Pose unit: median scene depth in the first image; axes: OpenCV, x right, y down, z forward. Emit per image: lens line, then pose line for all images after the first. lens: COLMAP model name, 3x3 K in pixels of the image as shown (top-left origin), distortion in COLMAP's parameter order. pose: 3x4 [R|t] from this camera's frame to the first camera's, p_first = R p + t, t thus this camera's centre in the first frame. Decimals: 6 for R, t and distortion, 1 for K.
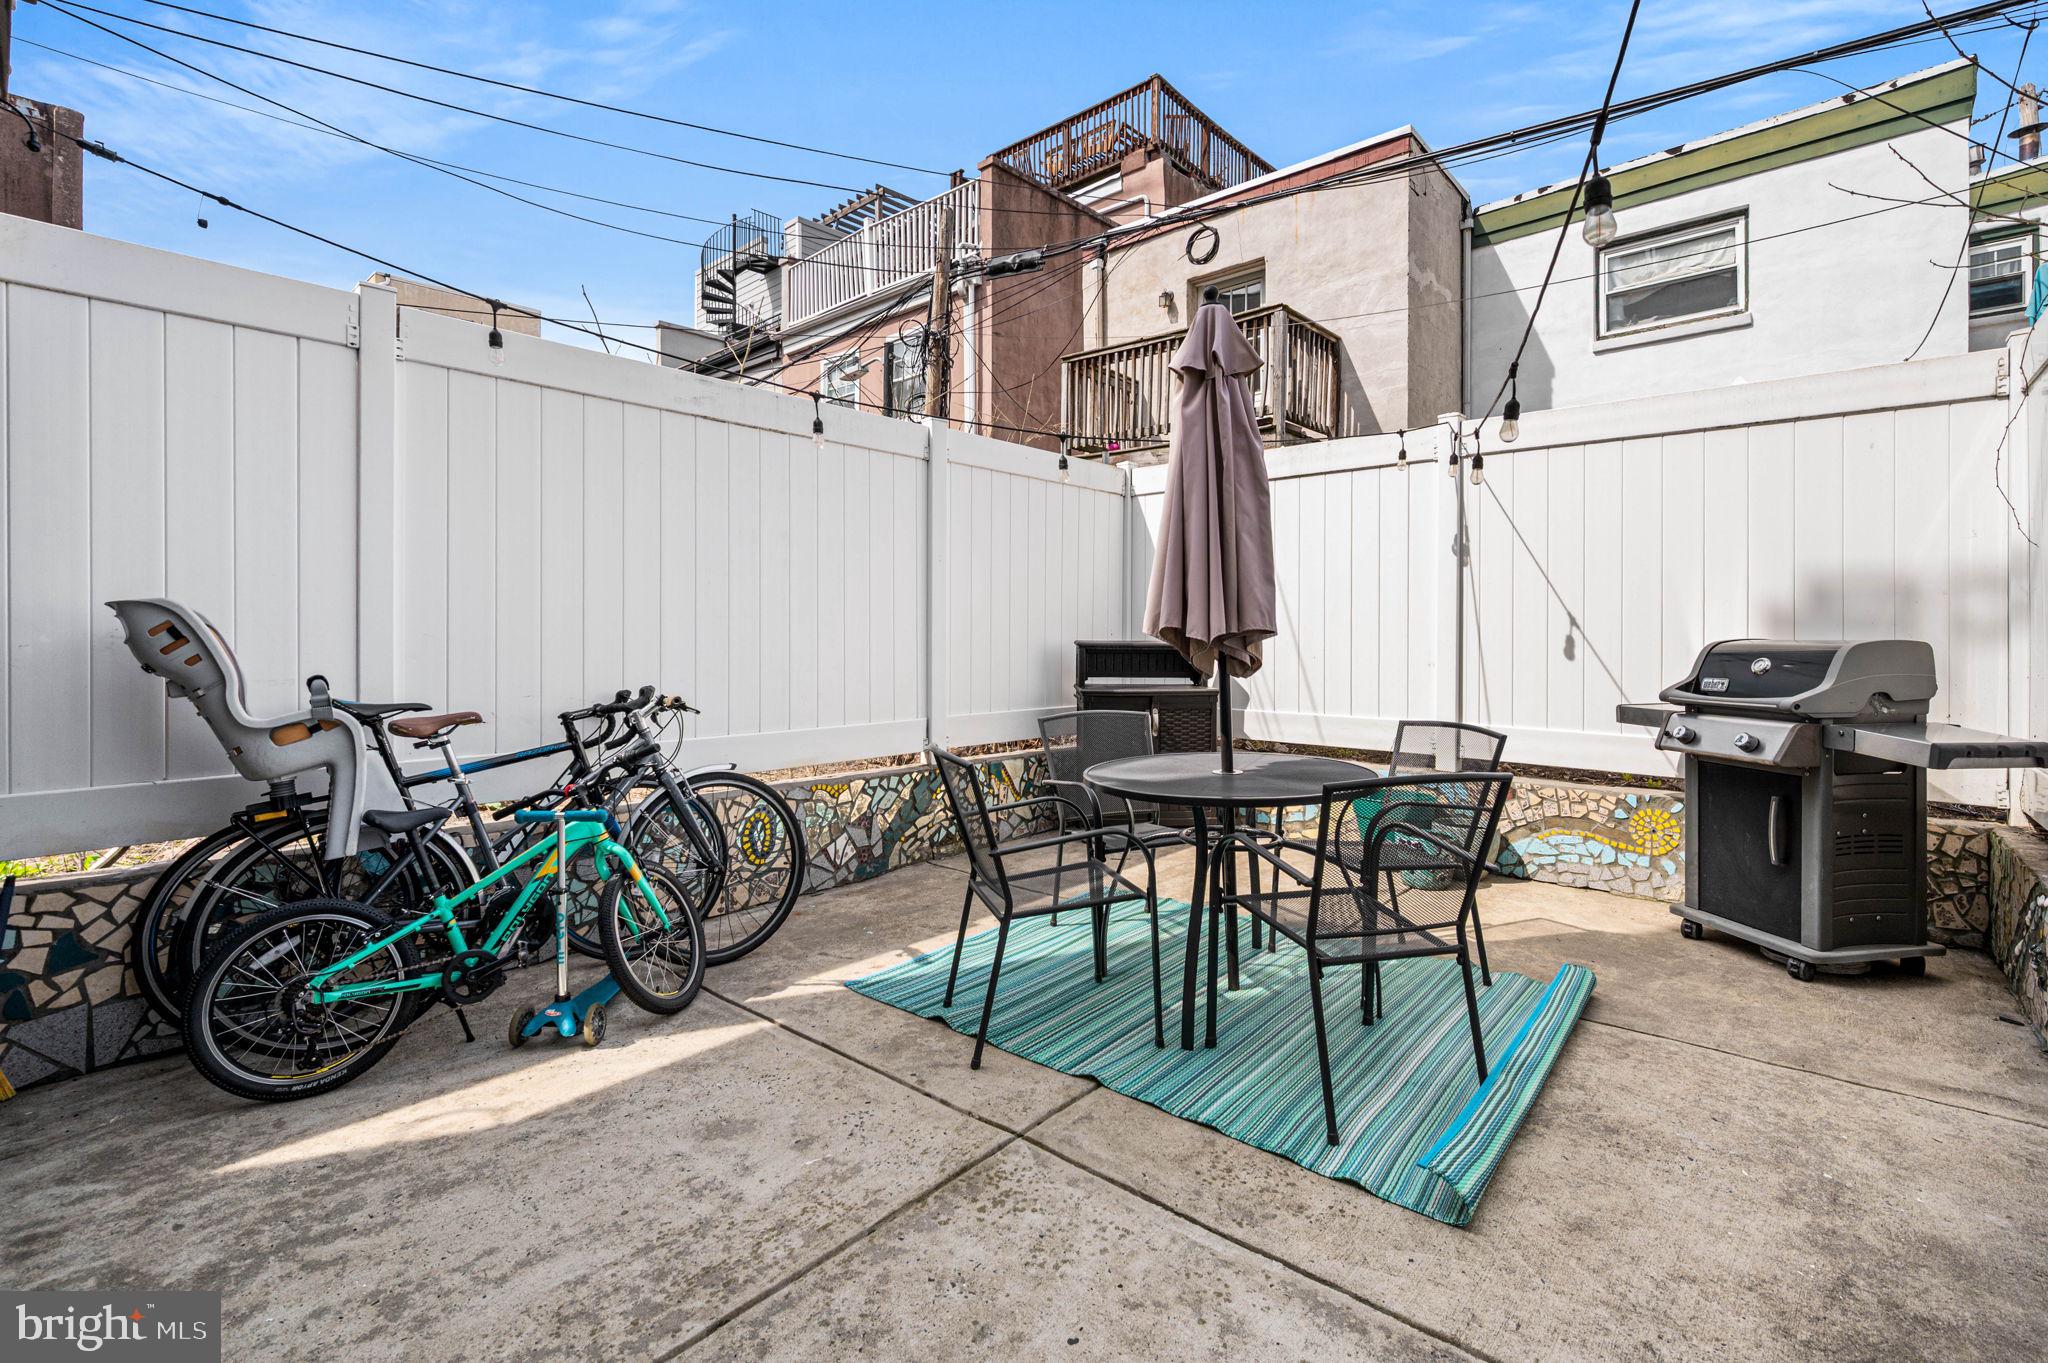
lens RADIAL K [[900.1, 0, 1020.9], [0, 900.1, 632.9], [0, 0, 1]] dist [-0.002431, -0.000087]
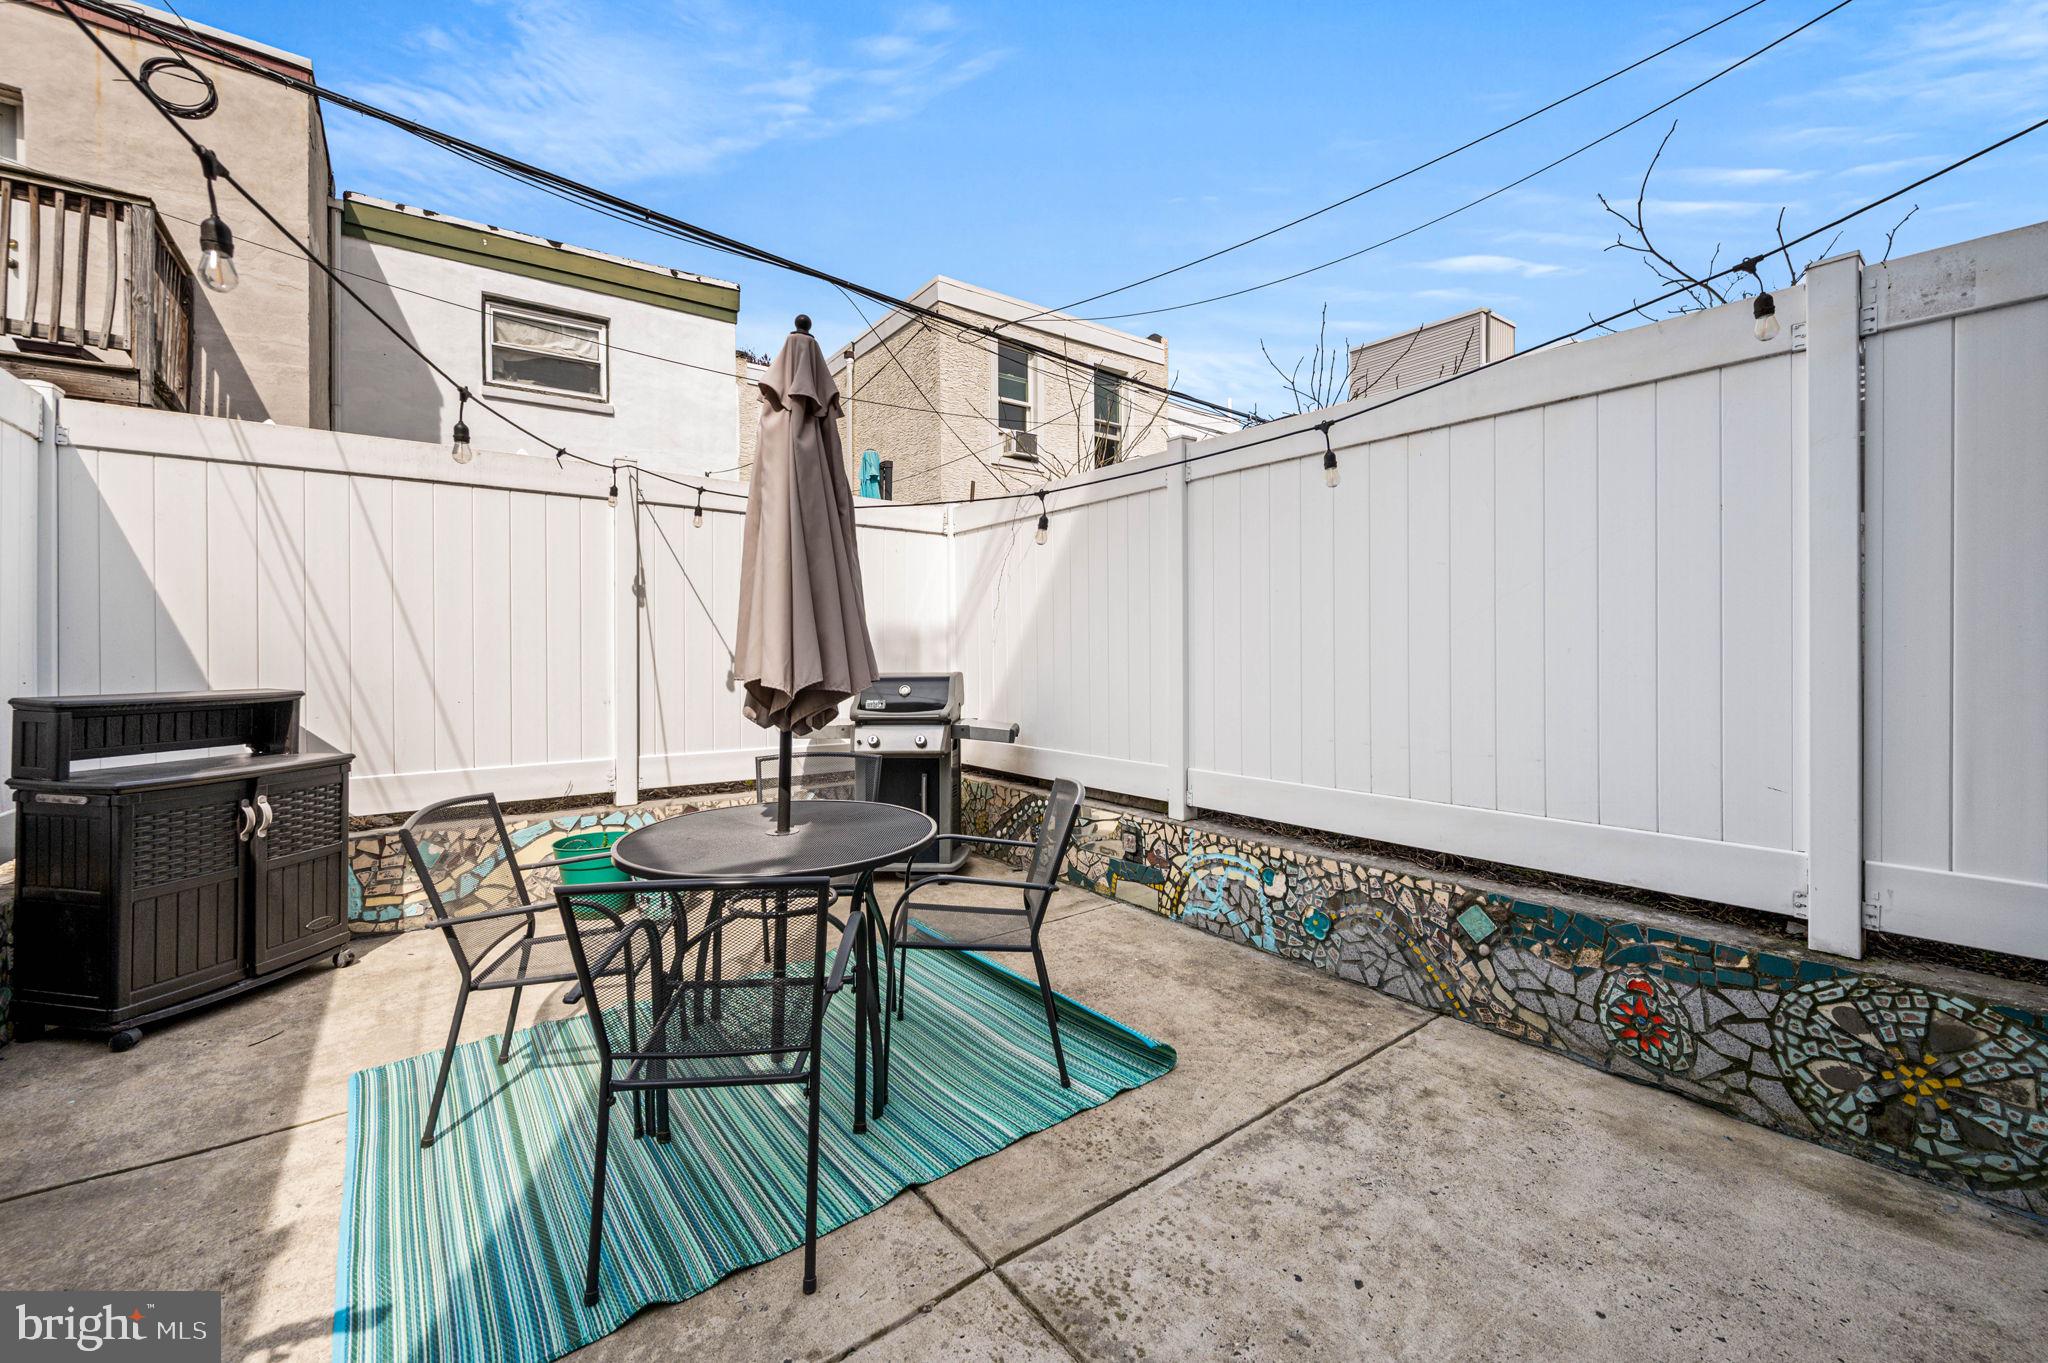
lens RADIAL K [[826.4, 0, 1020.3], [0, 826.4, 652.4], [0, 0, 1]] dist [-0.001366, -0.000135]
pose [[0.202077, -0.003558, 0.979363, -0.210756], [0.003597, 0.999989, 0.002890, -0.012632], [-0.979363, 0.002939, 0.202088, 0.215680]]
